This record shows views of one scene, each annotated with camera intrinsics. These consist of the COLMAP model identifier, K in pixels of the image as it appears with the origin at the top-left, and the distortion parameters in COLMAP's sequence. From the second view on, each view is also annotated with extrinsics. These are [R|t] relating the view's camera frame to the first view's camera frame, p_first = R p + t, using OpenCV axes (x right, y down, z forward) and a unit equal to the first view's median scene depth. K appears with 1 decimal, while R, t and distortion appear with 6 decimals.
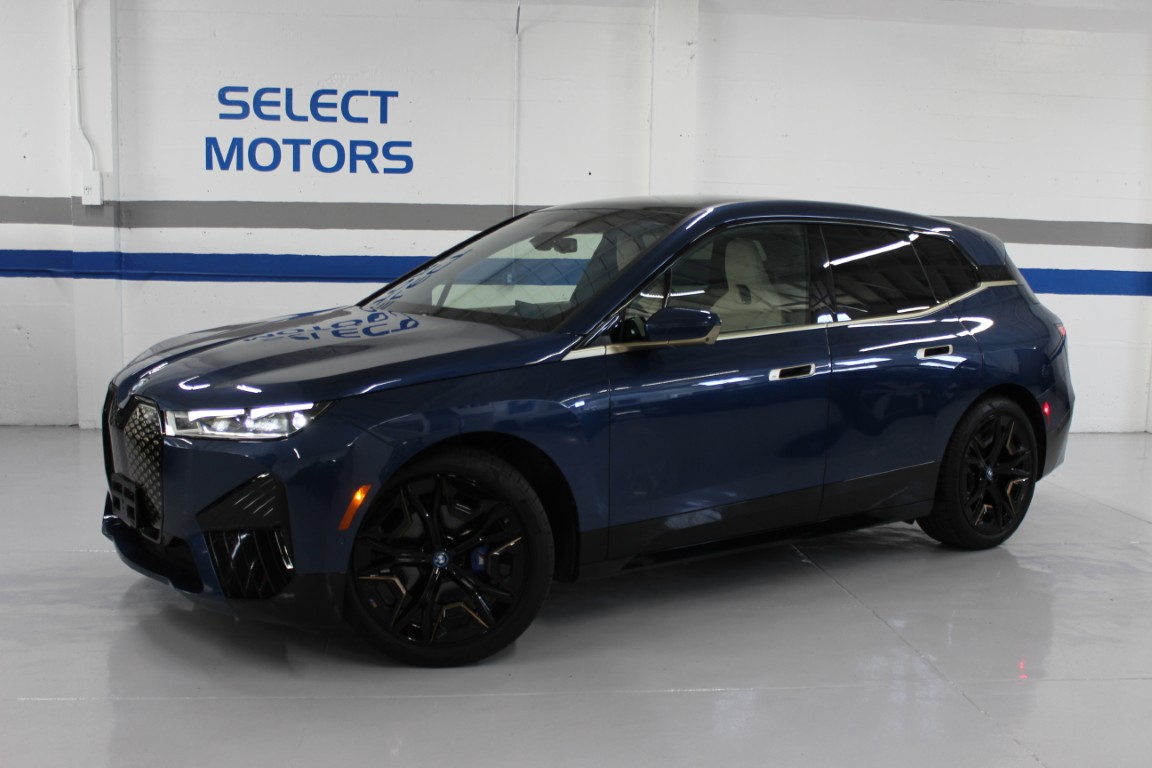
lens RADIAL K [[1218.3, 0, 576.0], [0, 1218.3, 384.0], [0, 0, 1]] dist [-0.121797, 0.144795]
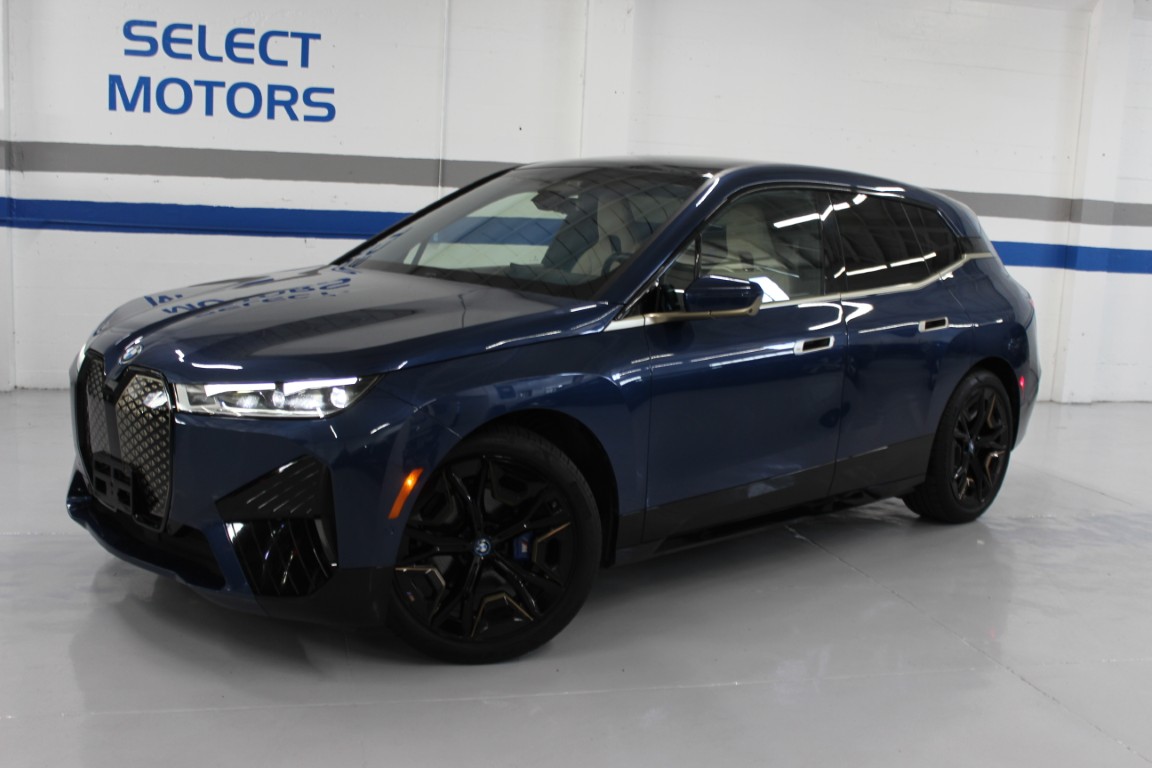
lens RADIAL K [[1218.3, 0, 576.0], [0, 1218.3, 384.0], [0, 0, 1]] dist [-0.121797, 0.144795]
pose [[0.990641, 0.007862, 0.136270, -0.142216], [-0.012704, 0.999317, 0.034697, -0.009921], [-0.135904, -0.036104, 0.990064, 0.072232]]
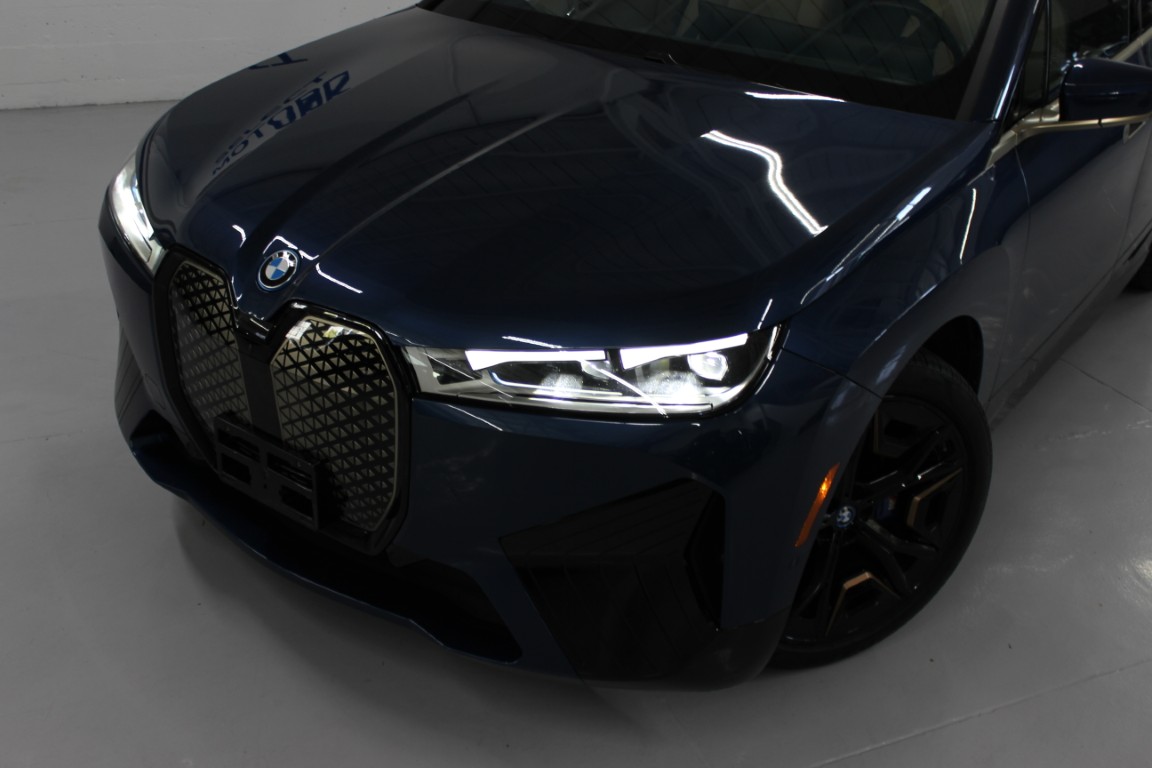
lens RADIAL K [[1218.3, 0, 576.0], [0, 1218.3, 384.0], [0, 0, 1]] dist [-0.121797, 0.144795]
pose [[0.955884, -0.108801, 0.272853, -0.345042], [0.003008, 0.932451, 0.361283, -0.122708], [-0.293730, -0.344524, 0.891642, 0.431993]]
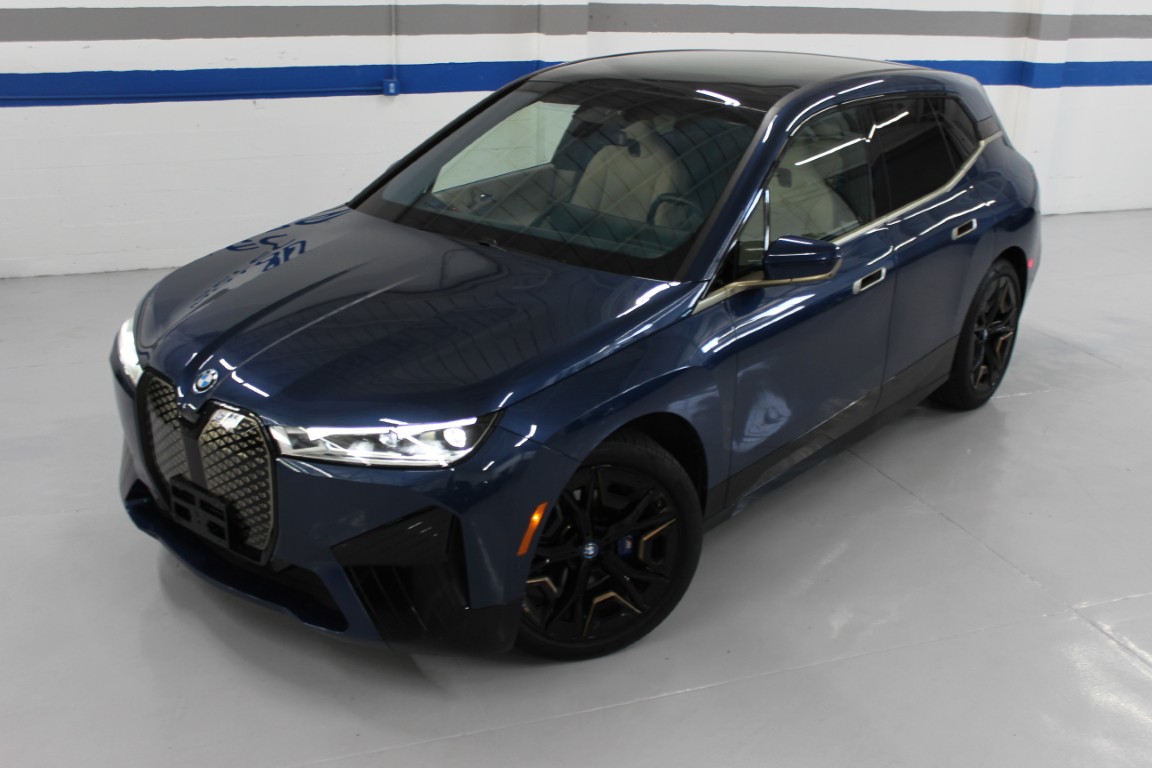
lens RADIAL K [[1218.3, 0, 576.0], [0, 1218.3, 384.0], [0, 0, 1]] dist [-0.121797, 0.144795]
pose [[0.971152, -0.079539, 0.224807, -0.269584], [0.023275, 0.969849, 0.242592, -0.169151], [-0.237324, -0.230362, 0.943722, 0.142511]]
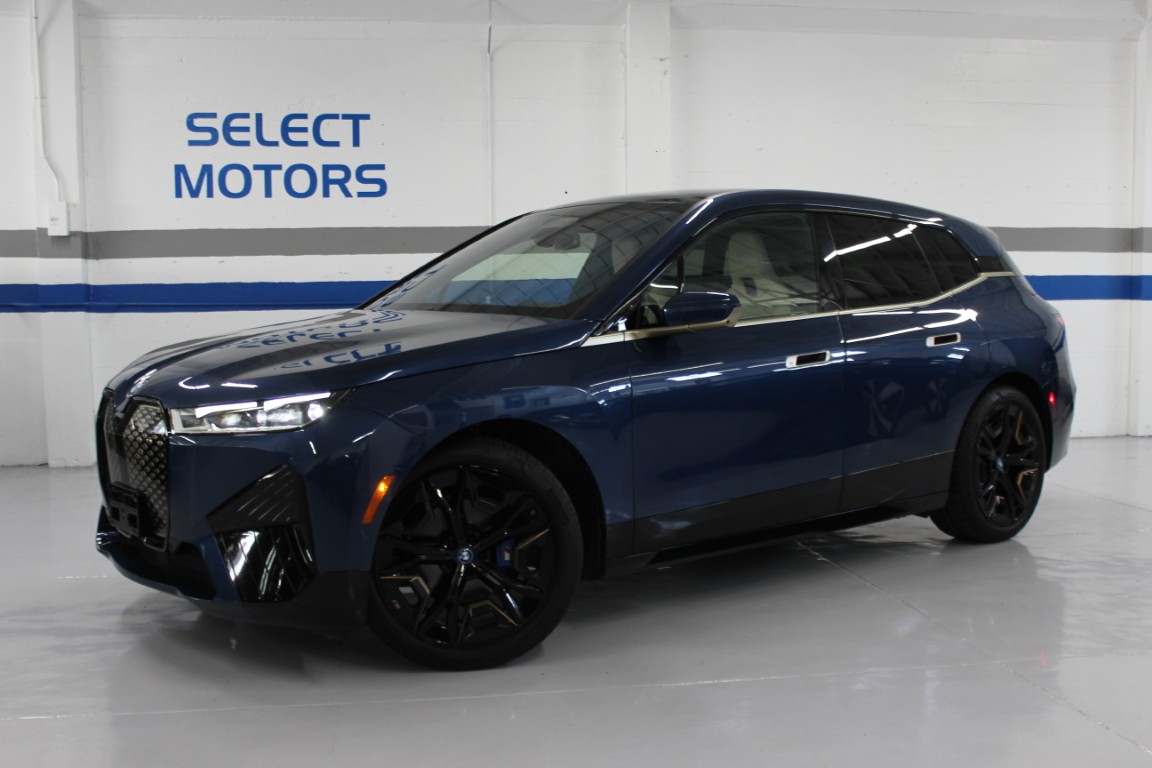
lens RADIAL K [[1218.3, 0, 576.0], [0, 1218.3, 384.0], [0, 0, 1]] dist [-0.121797, 0.144795]
pose [[0.998619, -0.033626, 0.040354, -0.049577], [0.035233, 0.998586, -0.039797, 0.043144], [-0.038959, 0.041163, 0.998393, 0.033201]]
